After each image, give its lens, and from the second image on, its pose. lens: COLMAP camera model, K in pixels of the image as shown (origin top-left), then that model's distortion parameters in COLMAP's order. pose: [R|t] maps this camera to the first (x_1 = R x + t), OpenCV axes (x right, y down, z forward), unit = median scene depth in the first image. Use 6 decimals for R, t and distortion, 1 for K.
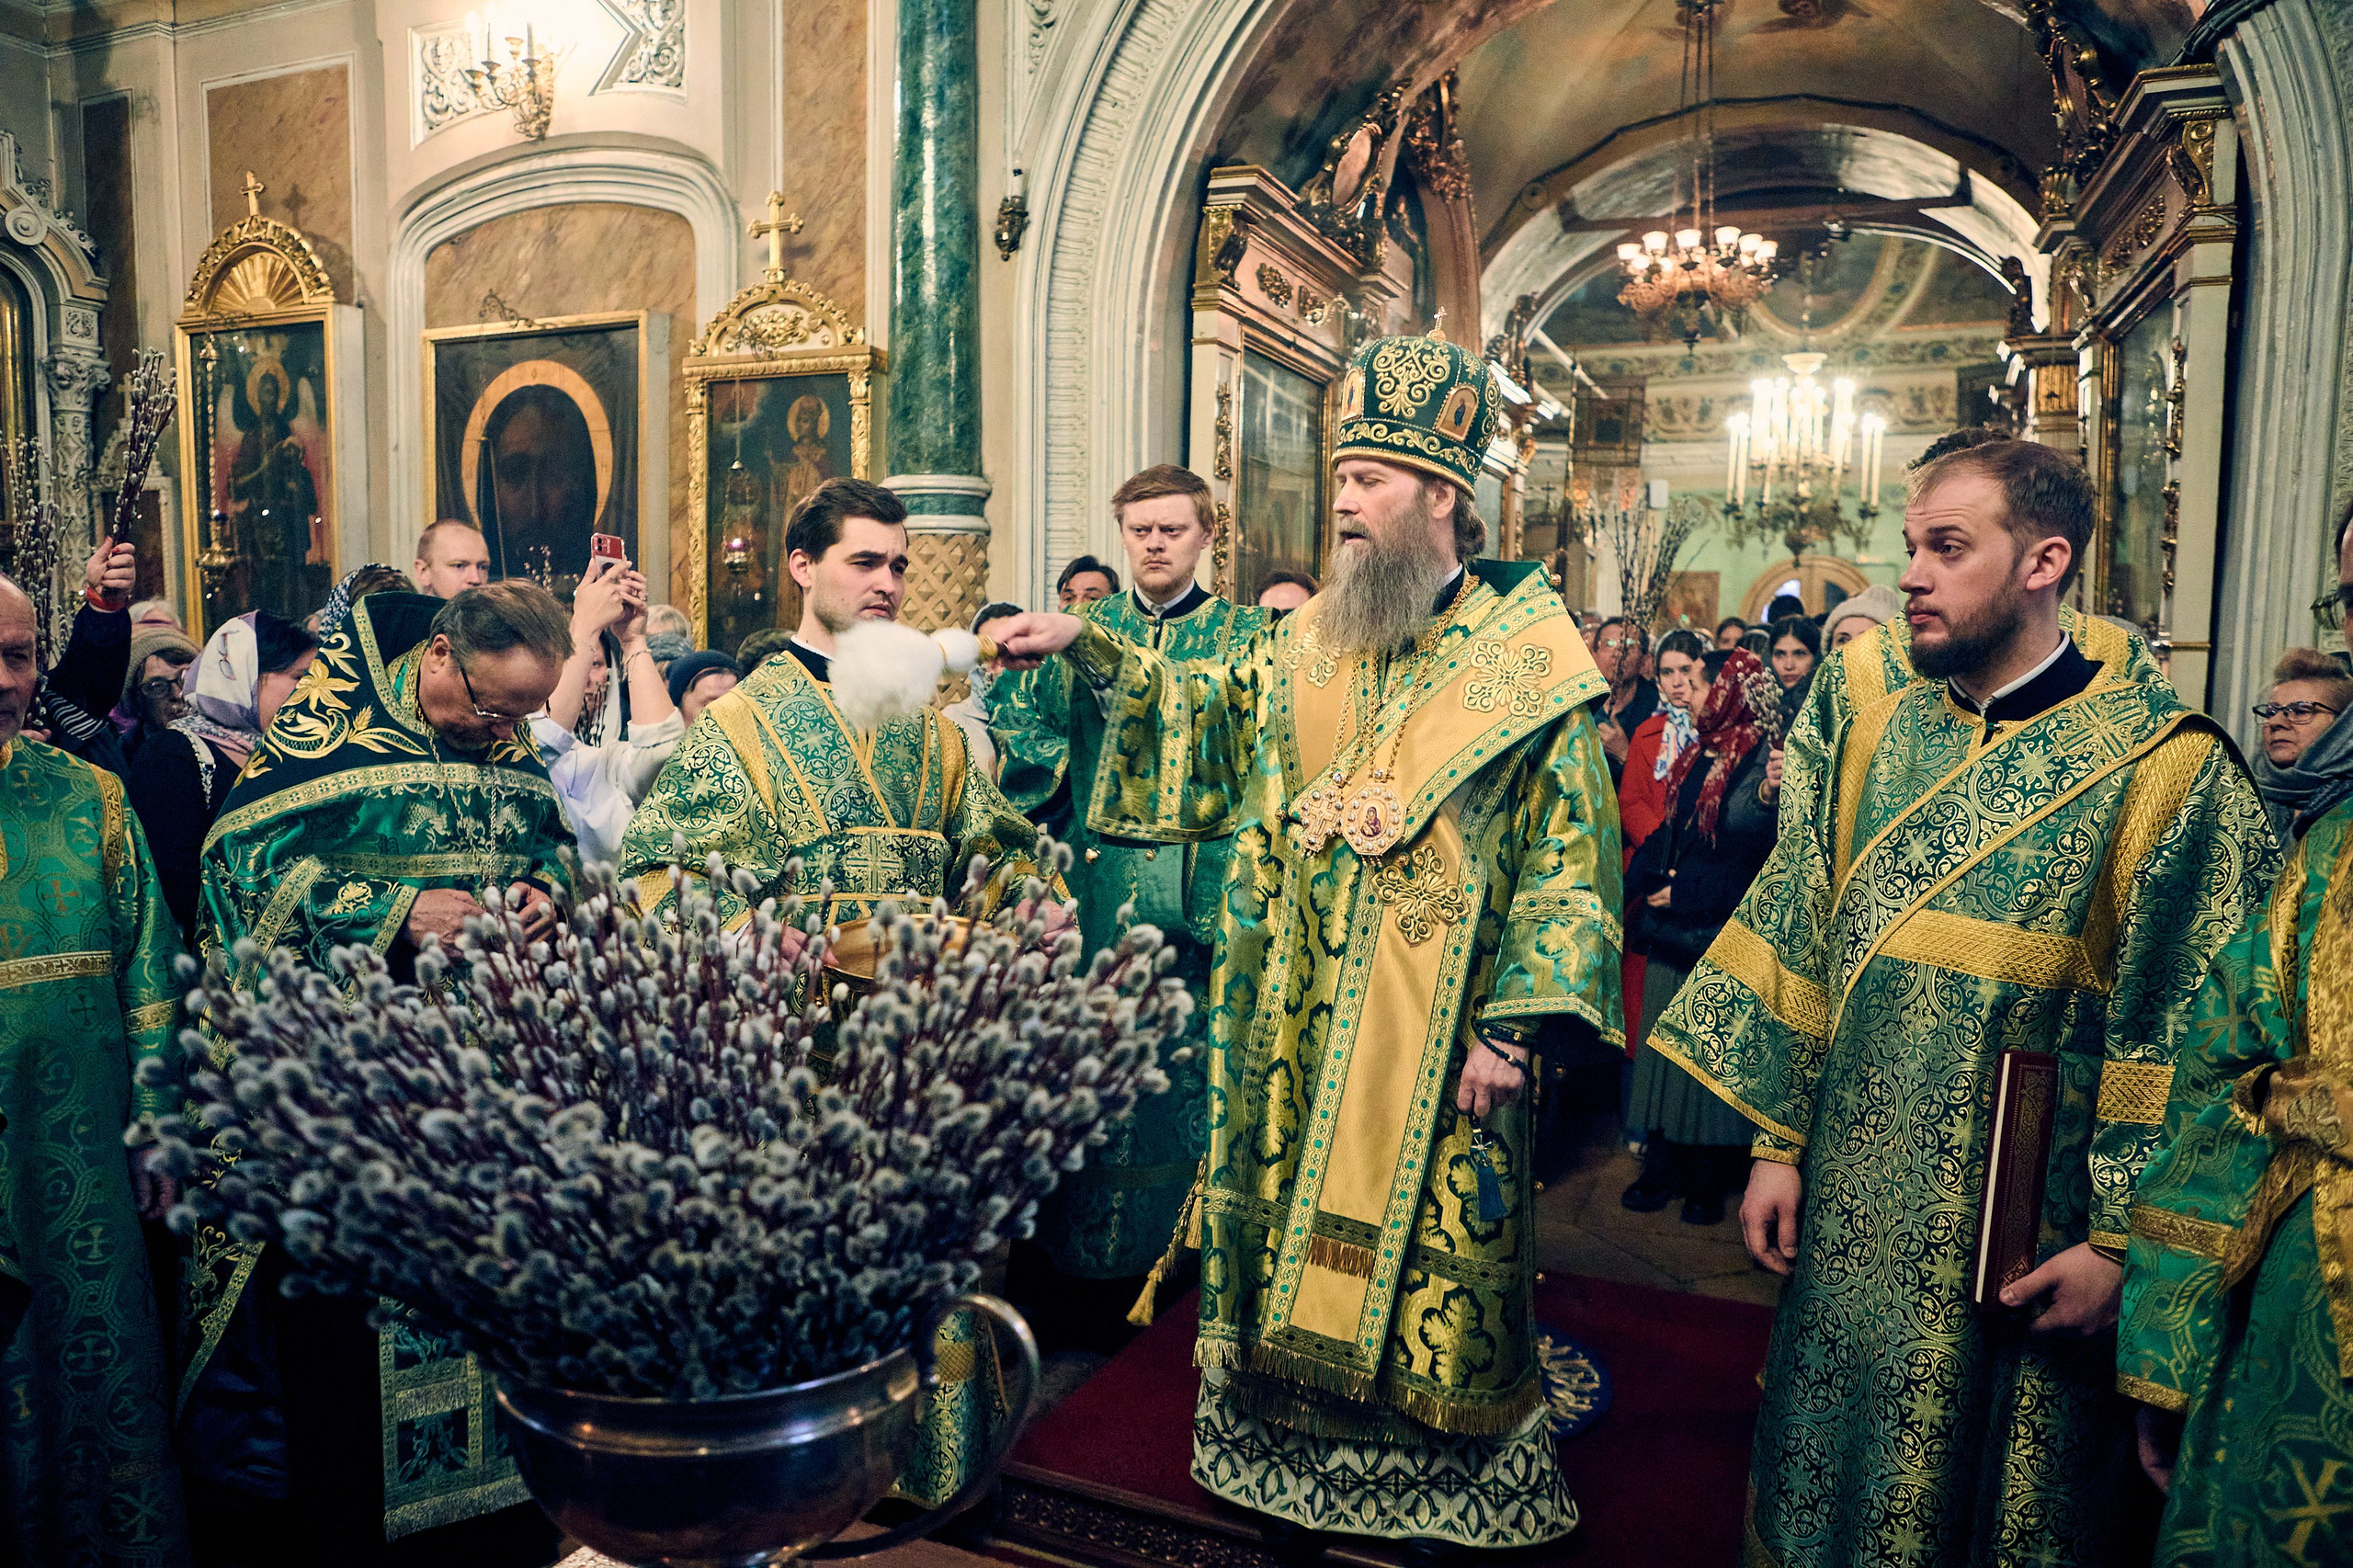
lens RADIAL K [[1603.5, 0, 1177.7], [0, 1603.5, 804.0], [0, 0, 1]] dist [-0.104114, 0.074293]
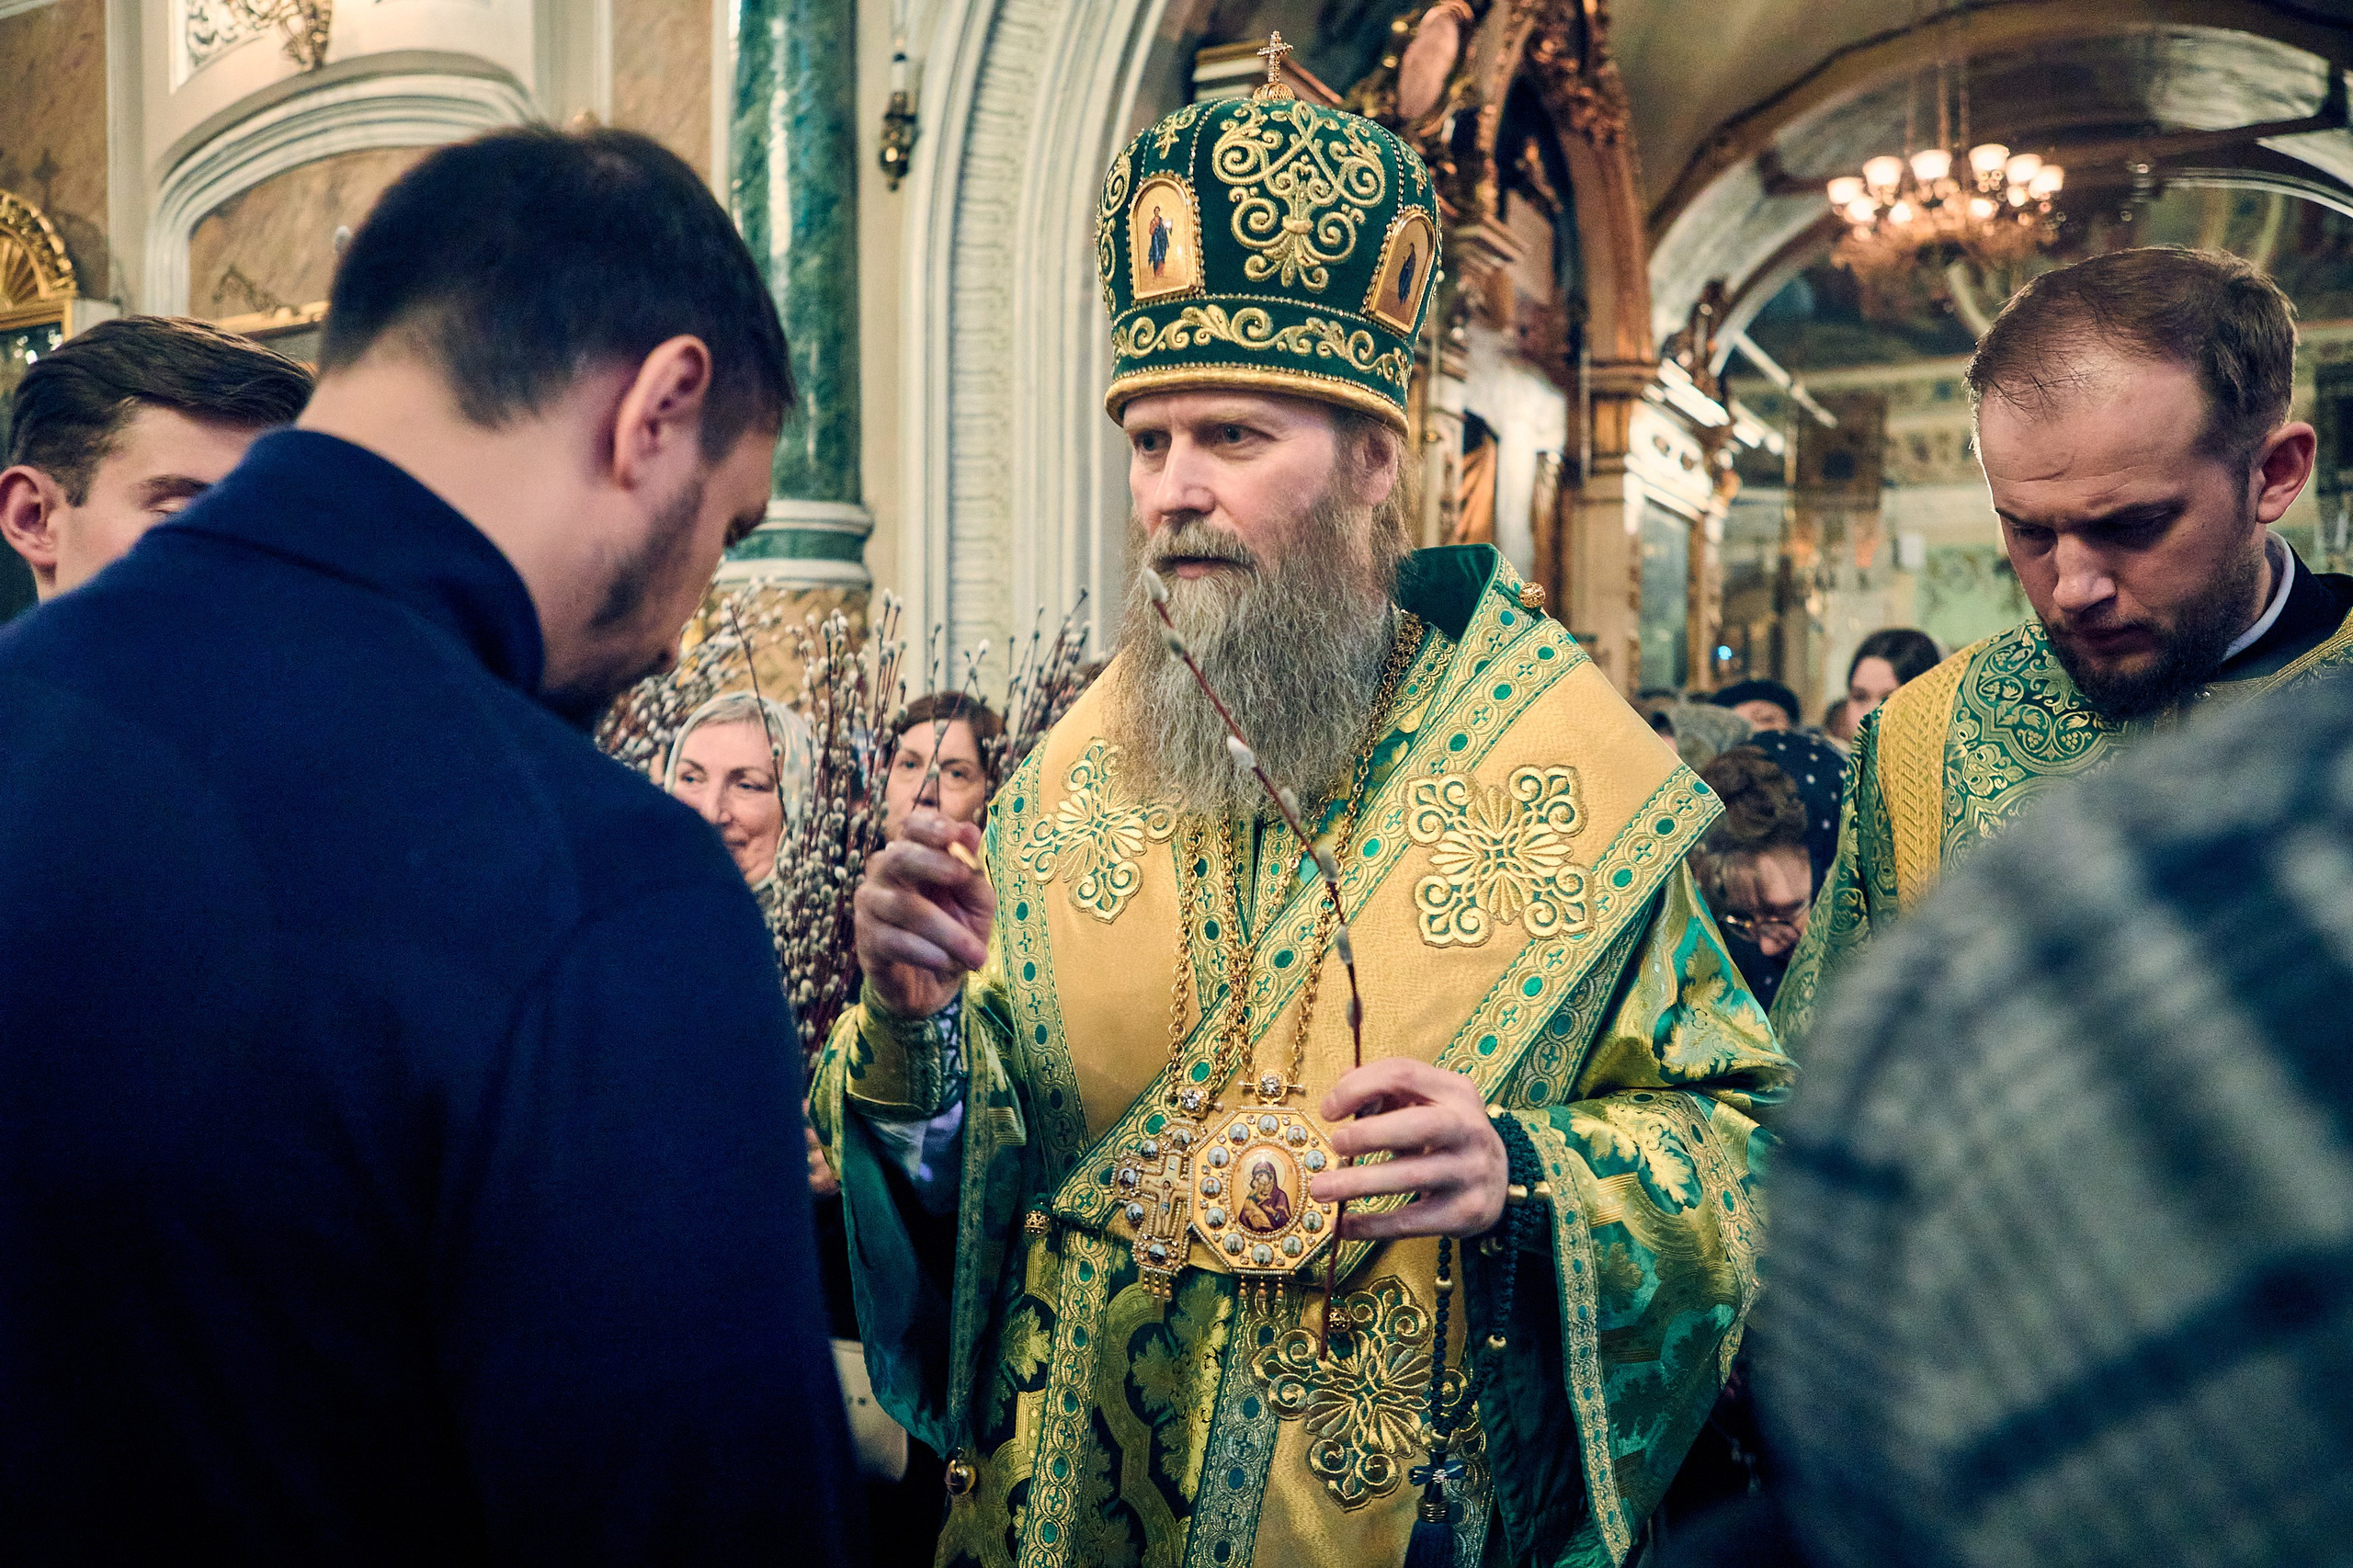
lens RADIAL K [[1822.1, 0, 1182.6], [0, 1822.1, 790.7], [0, 0, 1]] dist [-0.089583, 0.093675]
pose [[0.995265, -0.003556, -0.097134, 0.080495], [-0.003463, 0.997399, -0.071995, -0.025024], [0.097137, 0.071991, 0.992664, 0.226415]]
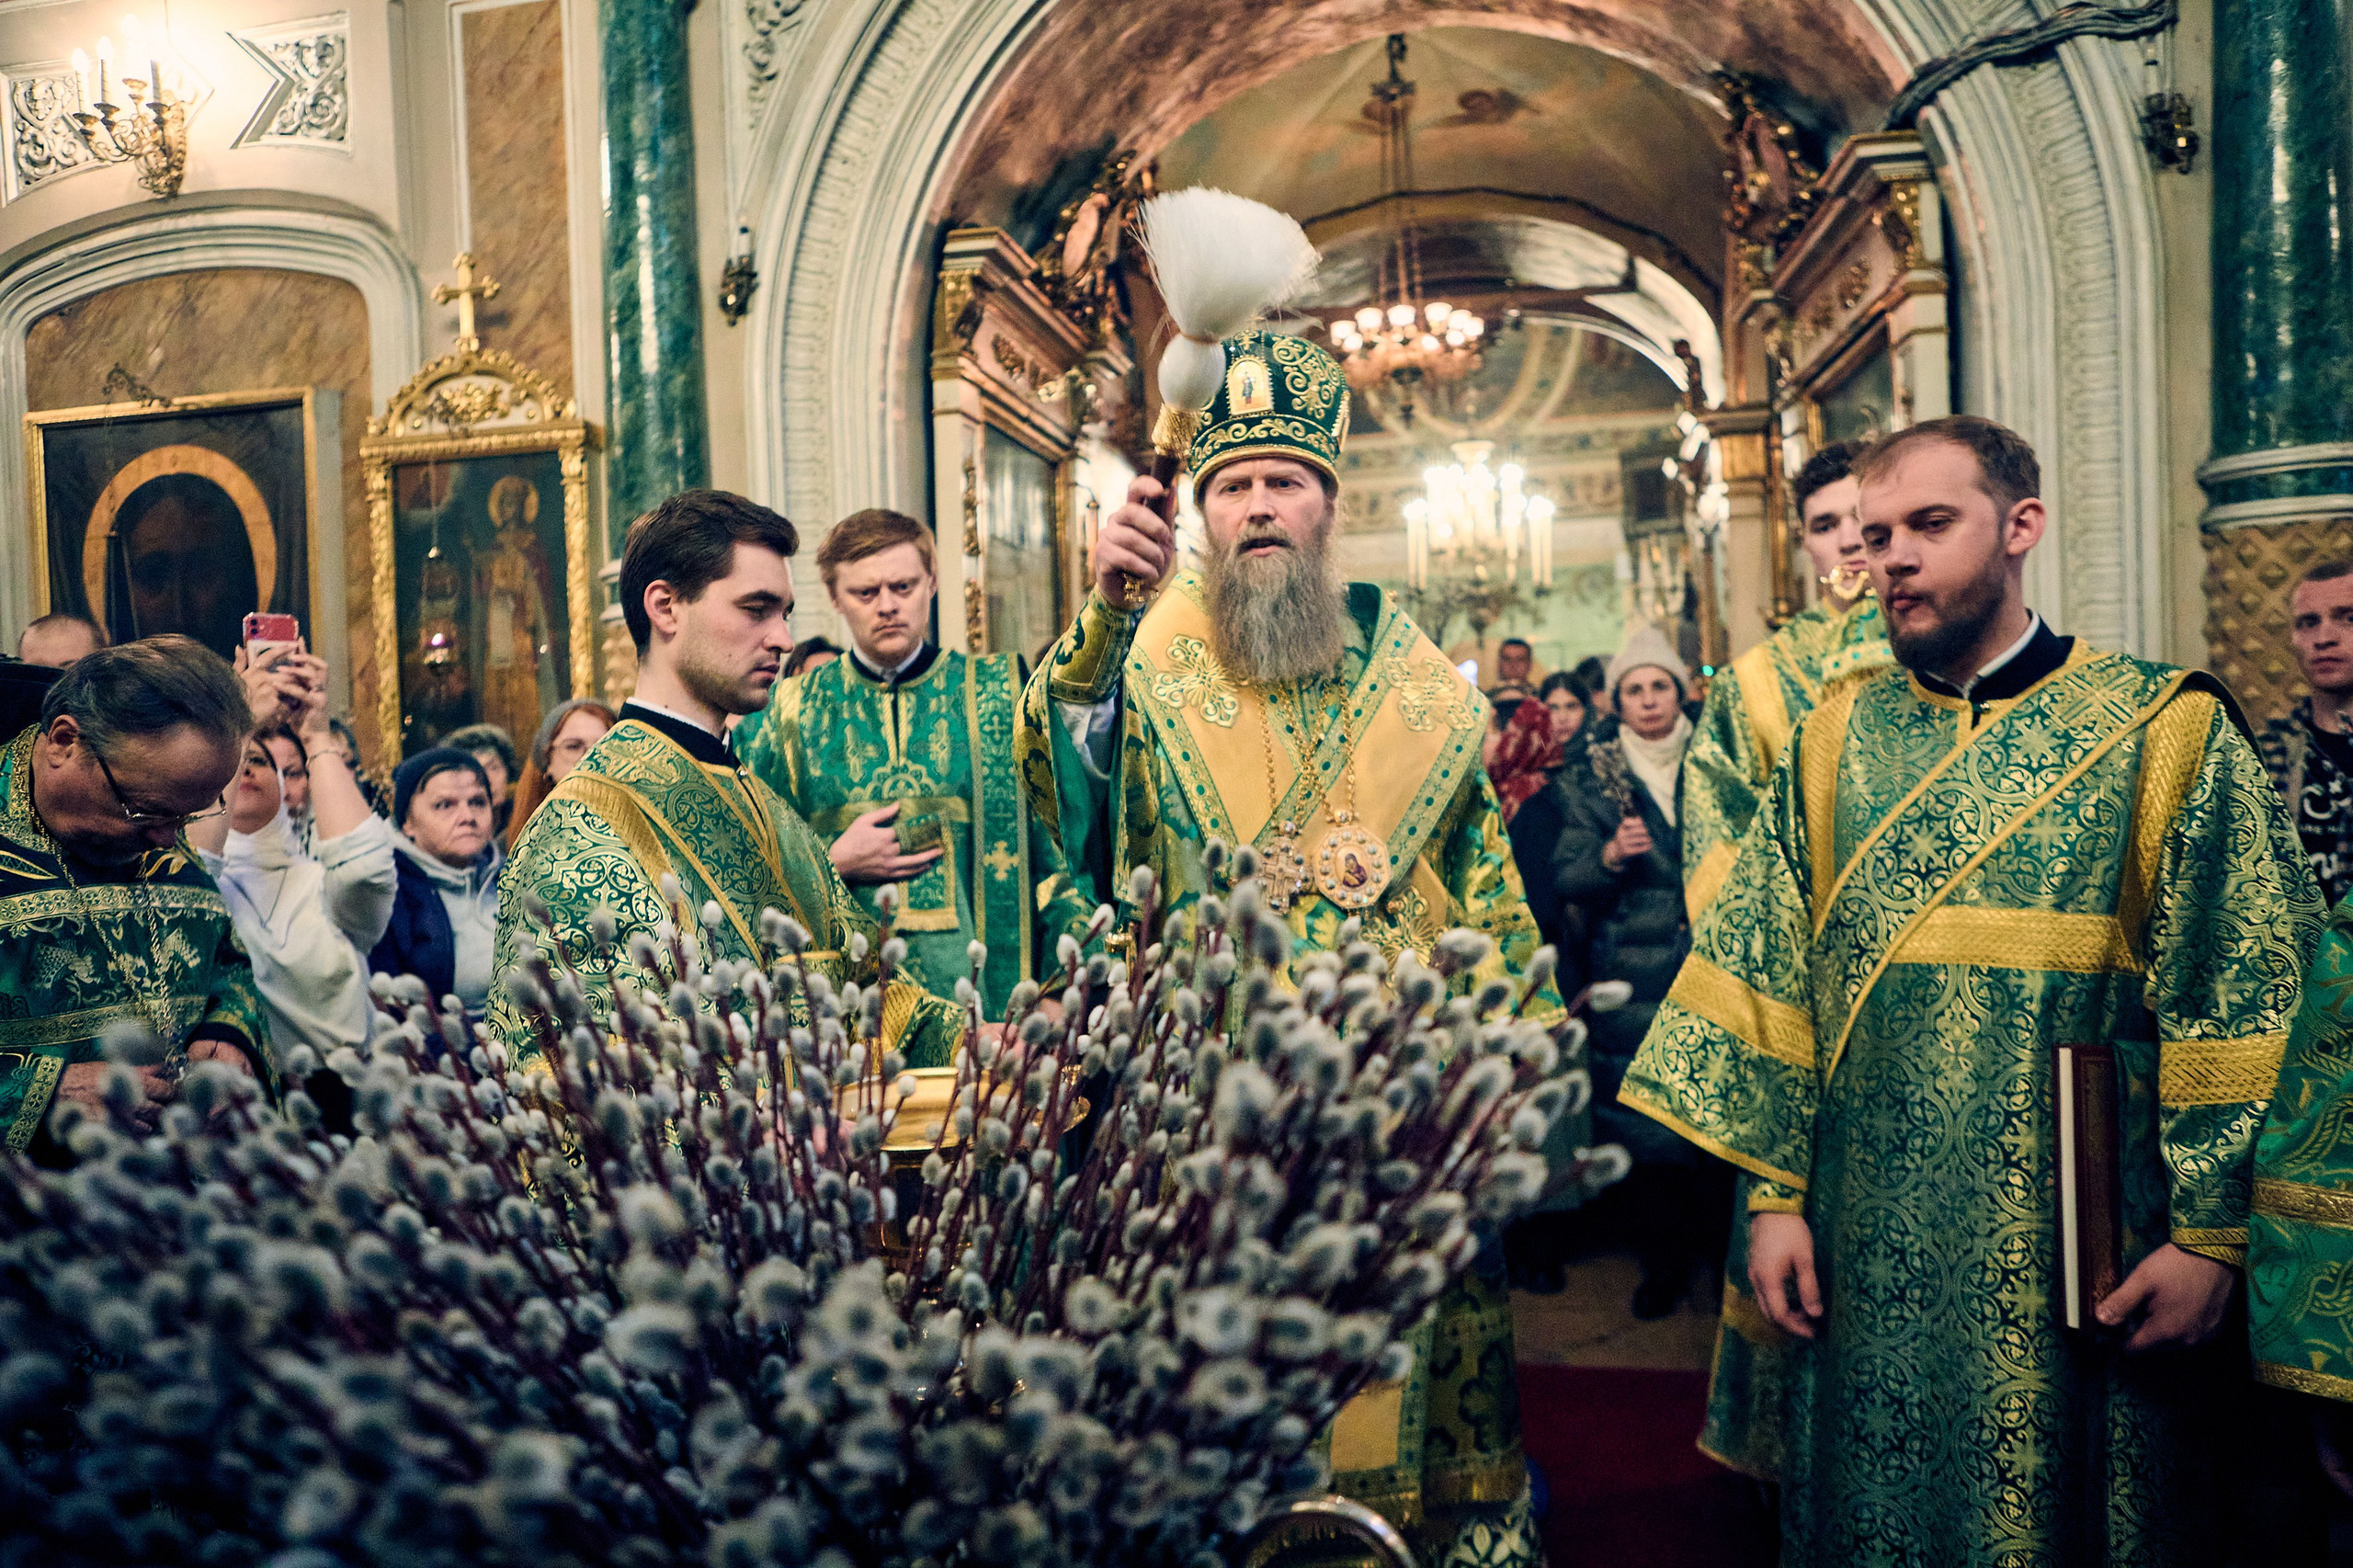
lens RADIAL K [[1601.5, 0, 1181.2], [0, 1601.5, 803.8], [0, 0, 1]] dist [-0.098301, 0.067166]
pose [[0.977001, -0.058078, 0.205172, -0.051189], [0.072302, 0.995421, -0.062520, 0.010226], [-0.200602, 0.075916, 0.976727, 0.060066]]
